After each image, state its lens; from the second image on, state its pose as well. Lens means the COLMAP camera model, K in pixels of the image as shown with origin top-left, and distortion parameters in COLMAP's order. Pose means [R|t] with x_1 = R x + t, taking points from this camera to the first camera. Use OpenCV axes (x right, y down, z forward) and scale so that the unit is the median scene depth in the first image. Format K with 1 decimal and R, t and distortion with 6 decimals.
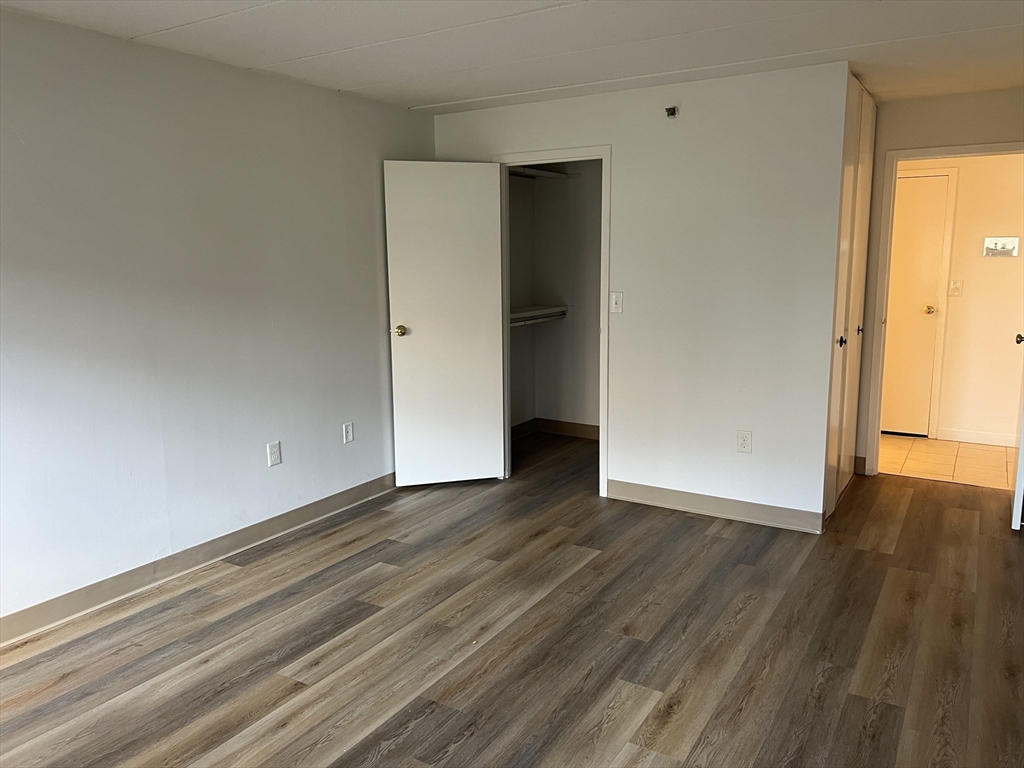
lens RADIAL K [[772.8, 0, 512.2], [0, 772.8, 382.9], [0, 0, 1]] dist [0.051233, -0.023887]
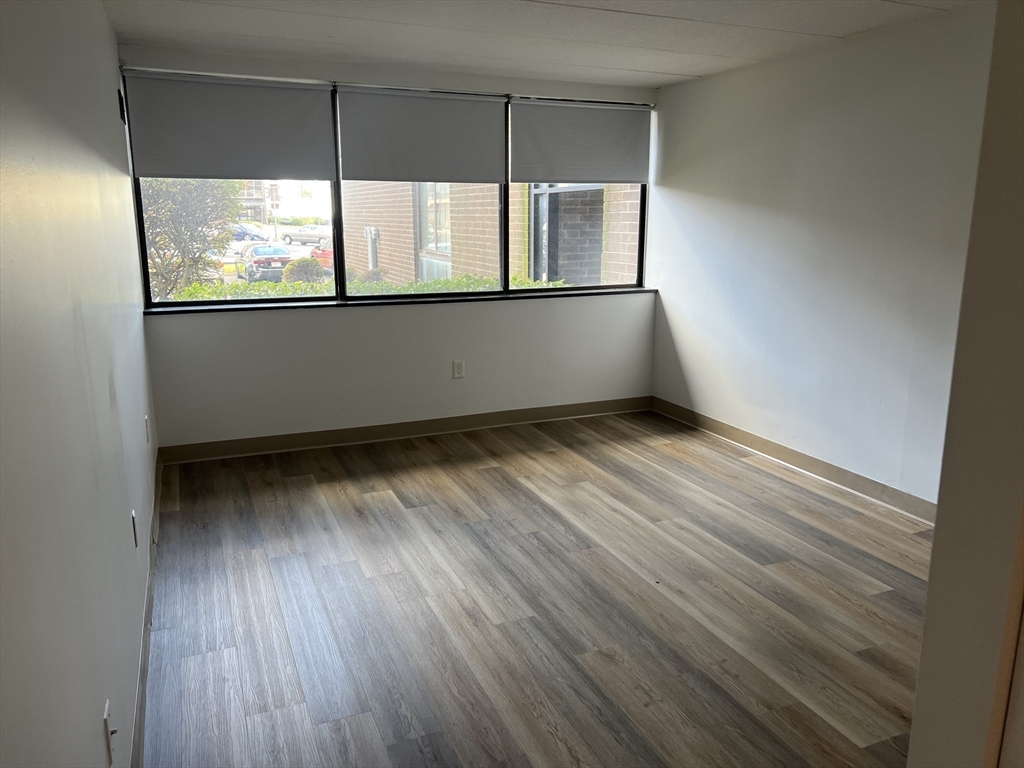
lens RADIAL K [[772.8, 0, 512.3], [0, 772.8, 385.2], [0, 0, 1]] dist [0.051233, -0.023887]
pose [[-0.589246, 0.180454, -0.787544, 0.818928], [-0.124644, 0.942767, 0.309280, -0.215019], [0.798281, 0.280405, -0.533030, 1.266496]]
